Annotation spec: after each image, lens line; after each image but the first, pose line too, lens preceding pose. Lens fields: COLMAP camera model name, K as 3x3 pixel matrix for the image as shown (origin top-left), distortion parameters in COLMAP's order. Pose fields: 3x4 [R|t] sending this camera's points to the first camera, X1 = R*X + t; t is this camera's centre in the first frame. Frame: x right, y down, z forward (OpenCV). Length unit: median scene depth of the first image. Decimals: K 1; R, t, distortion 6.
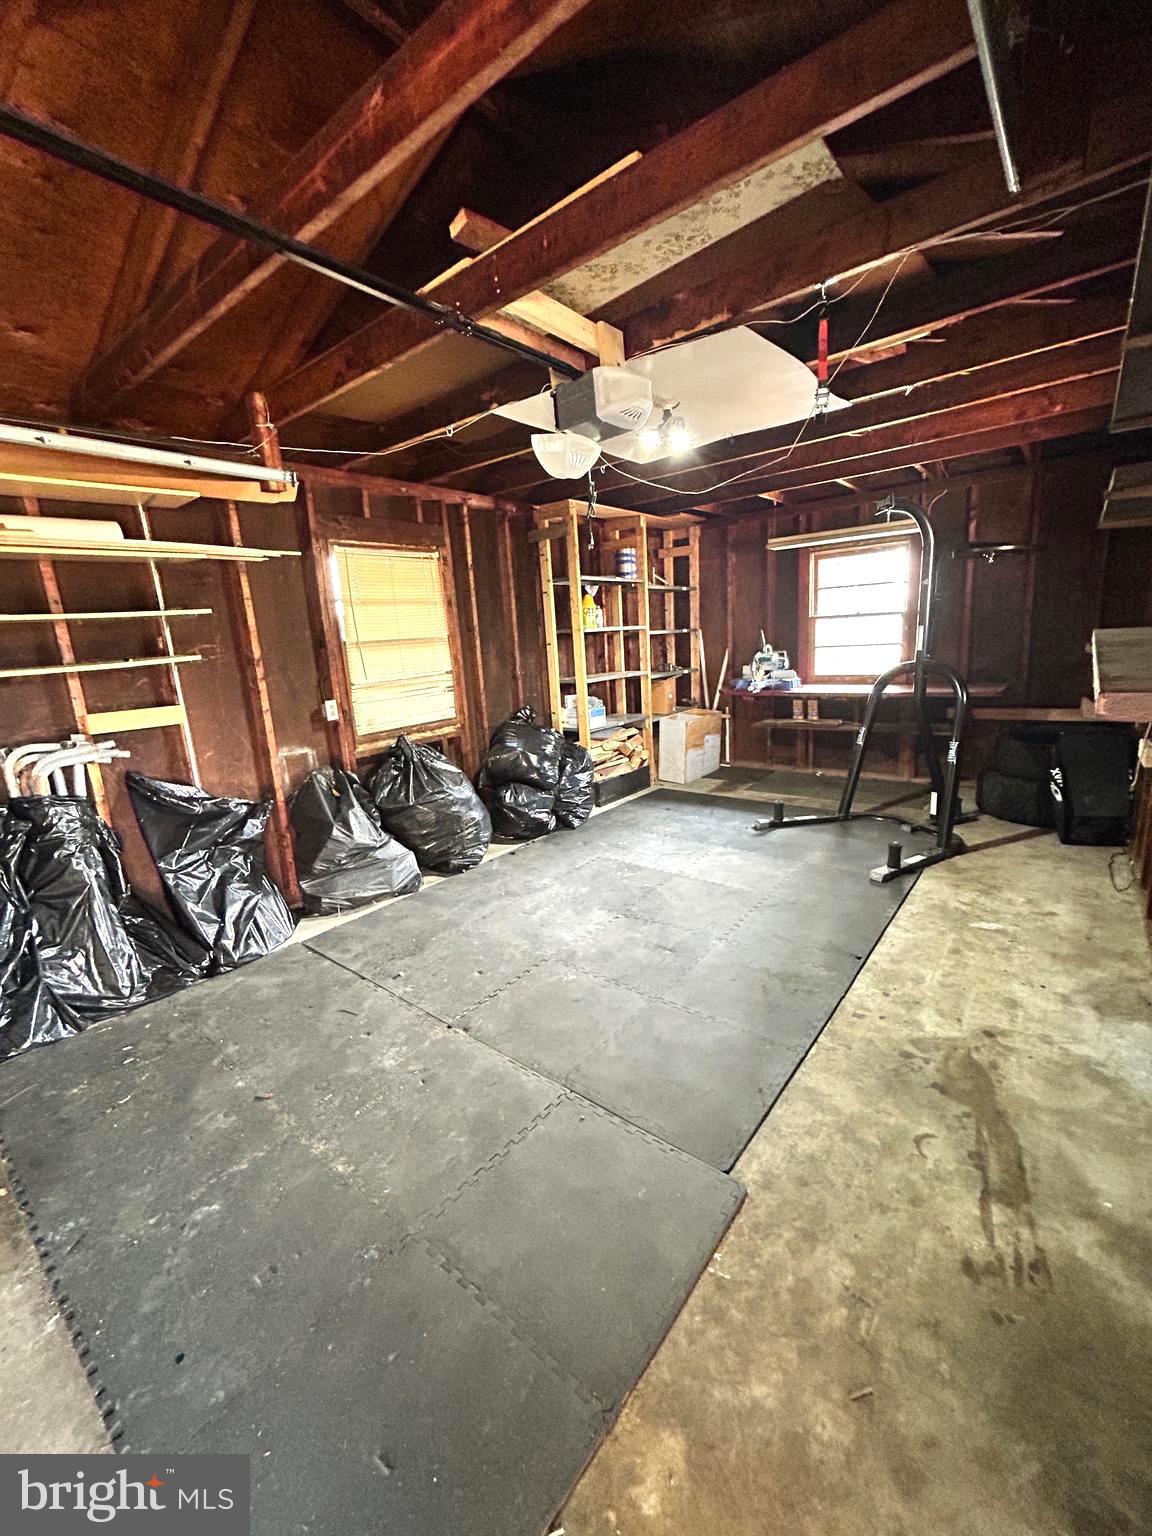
lens RADIAL K [[618.4, 0, 574.3], [0, 618.4, 768.6], [0, 0, 1]] dist [-0.001663, 0.001723]
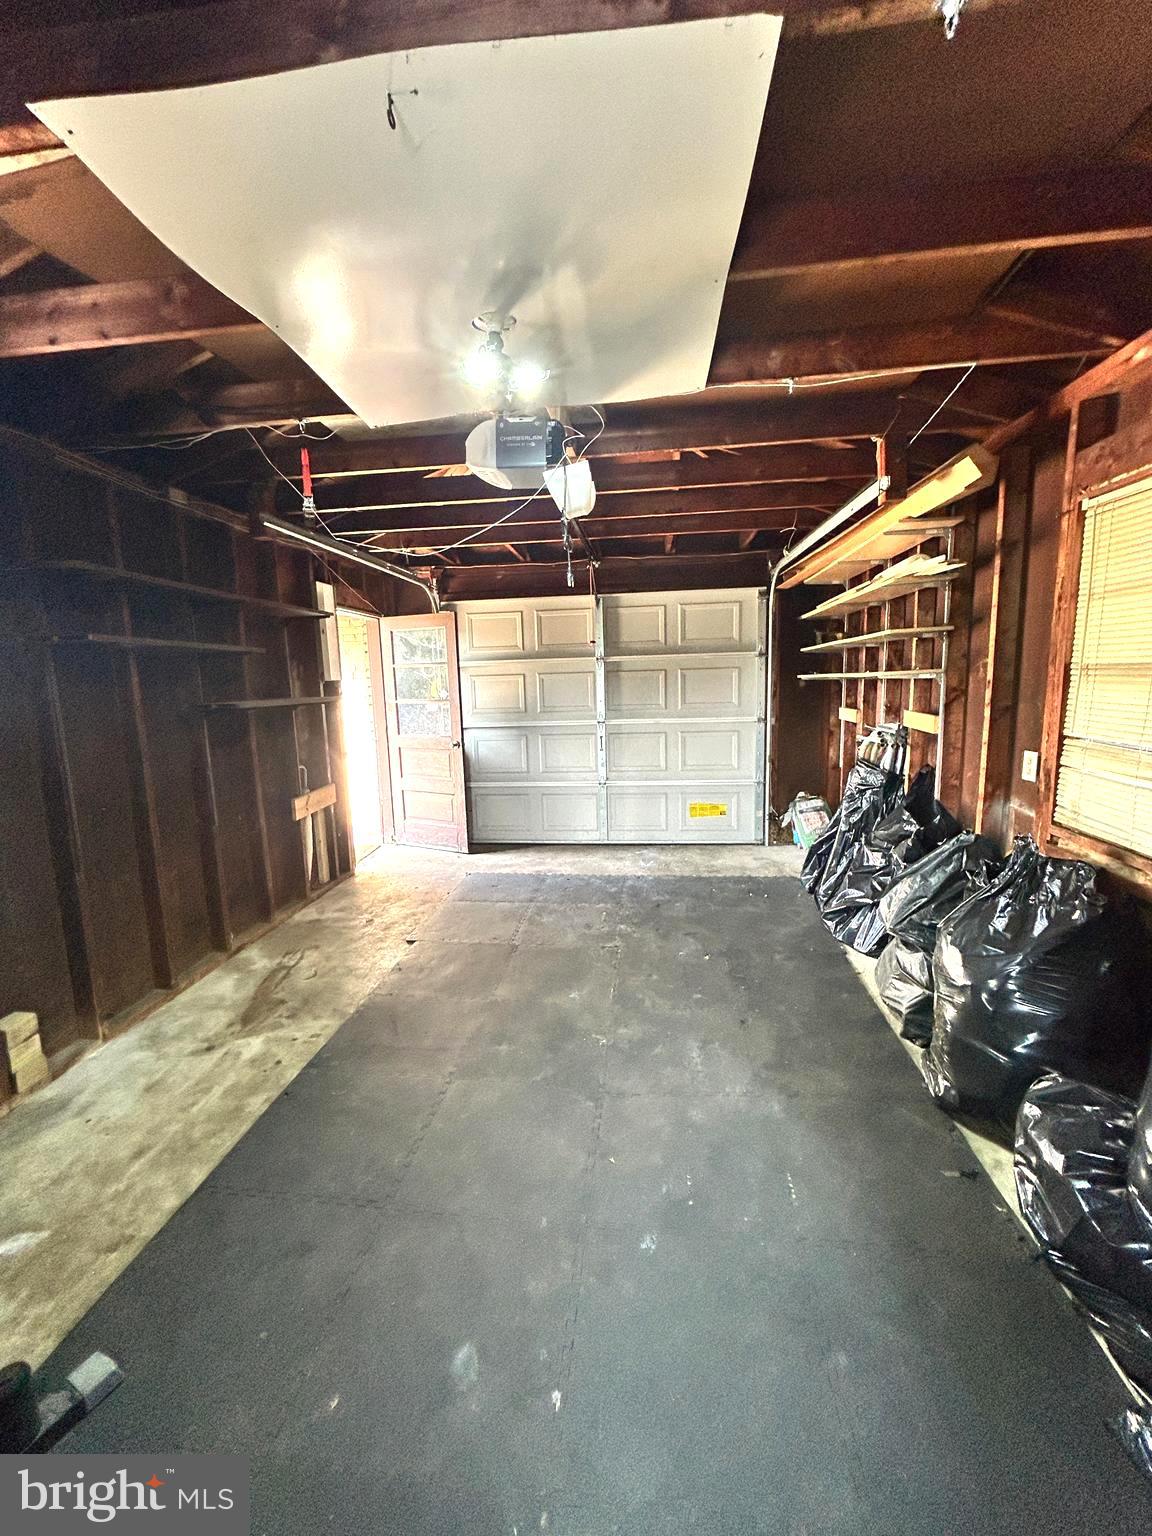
lens RADIAL K [[618.4, 0, 574.4], [0, 618.4, 766.9], [0, 0, 1]] dist [-0.001663, 0.001723]
pose [[-0.842959, 0.165232, -0.511976, 0.597729], [-0.035096, 0.932749, 0.358815, -0.527439], [0.536832, 0.320434, -0.780470, 2.130864]]
